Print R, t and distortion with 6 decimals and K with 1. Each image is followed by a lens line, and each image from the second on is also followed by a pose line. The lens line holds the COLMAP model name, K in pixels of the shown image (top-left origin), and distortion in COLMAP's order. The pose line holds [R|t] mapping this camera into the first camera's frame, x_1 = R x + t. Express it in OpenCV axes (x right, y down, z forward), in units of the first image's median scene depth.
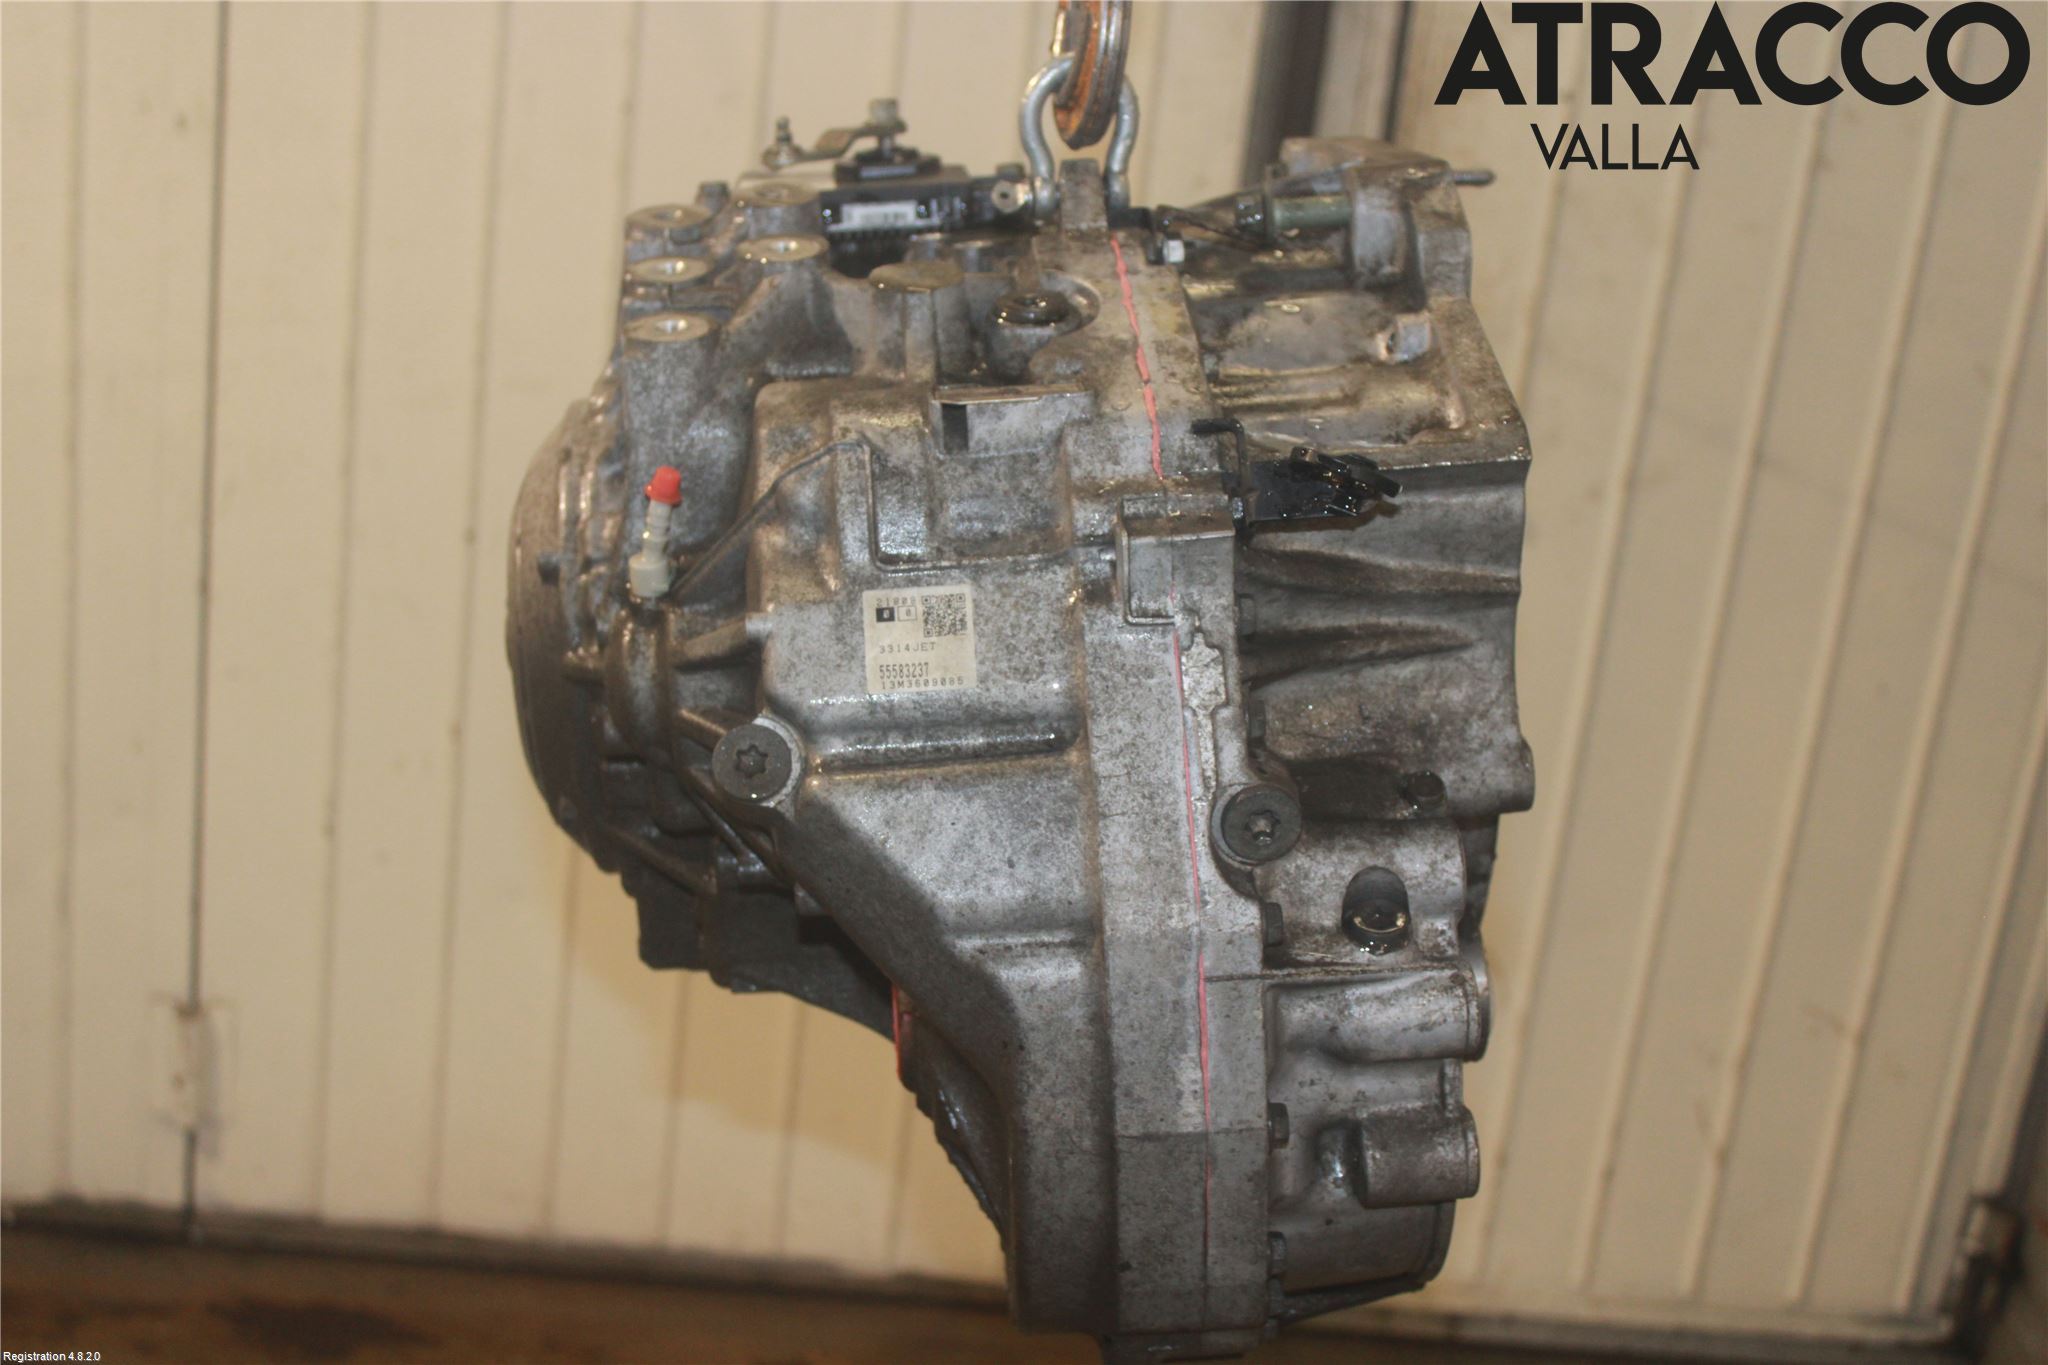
lens RADIAL K [[2826.0, 0, 1023.8], [0, 2826.0, 672.4], [0, 0, 1]] dist [-0.045137, 0.000000]
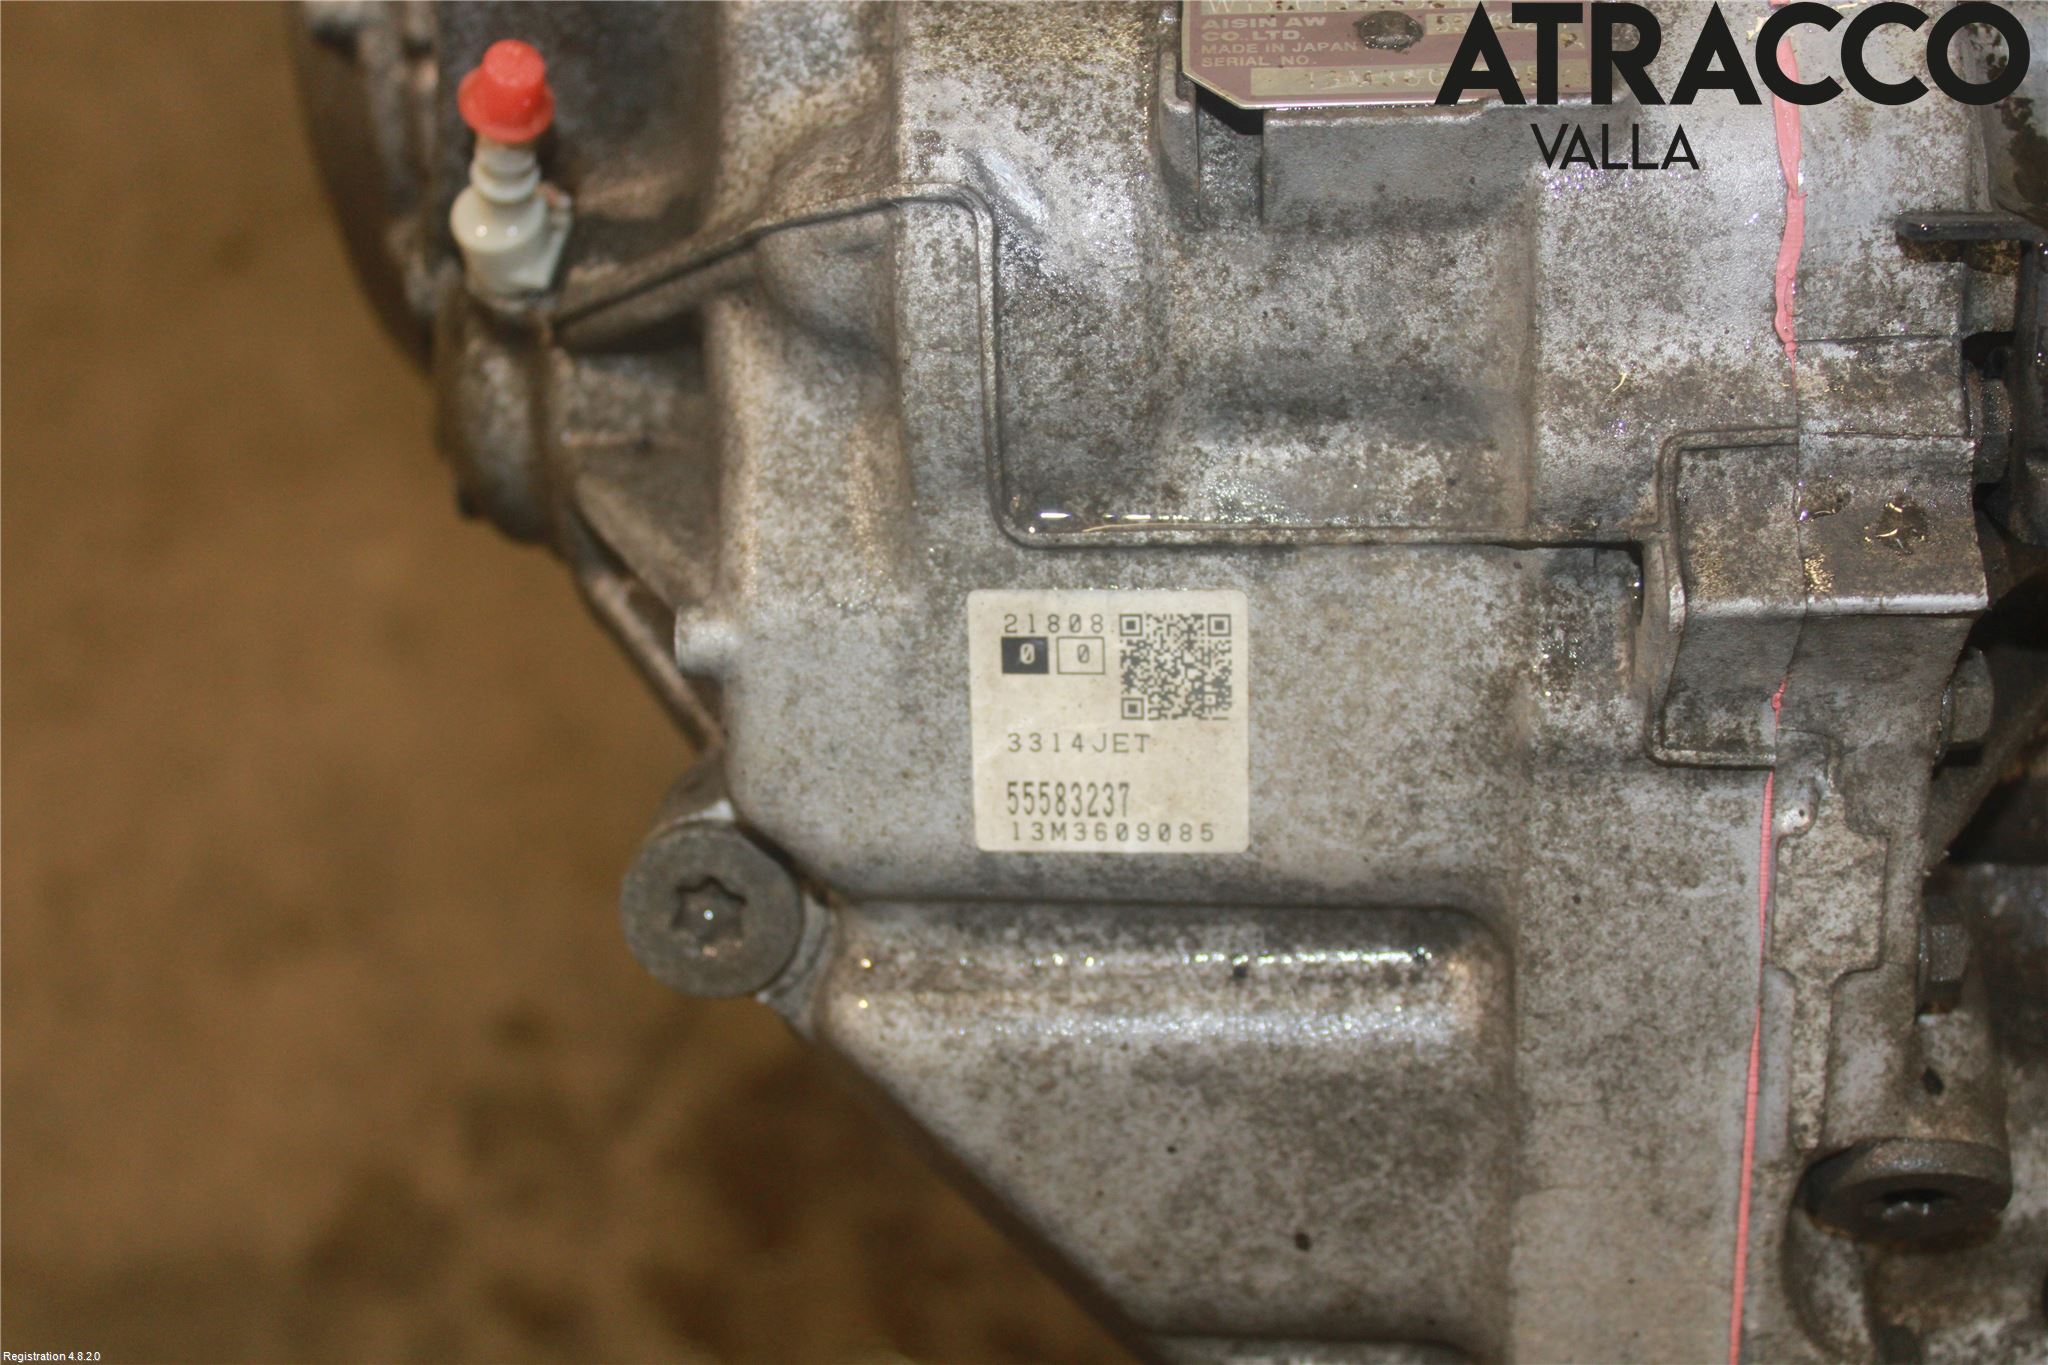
lens RADIAL K [[2826.0, 0, 1021.7], [0, 2826.0, 685.5], [0, 0, 1]] dist [-0.045137, 0.000000]
pose [[0.994258, 0.067487, -0.083041, -0.016721], [-0.009816, 0.830287, 0.557250, -0.236141], [0.106555, -0.553235, 0.826182, 0.676609]]
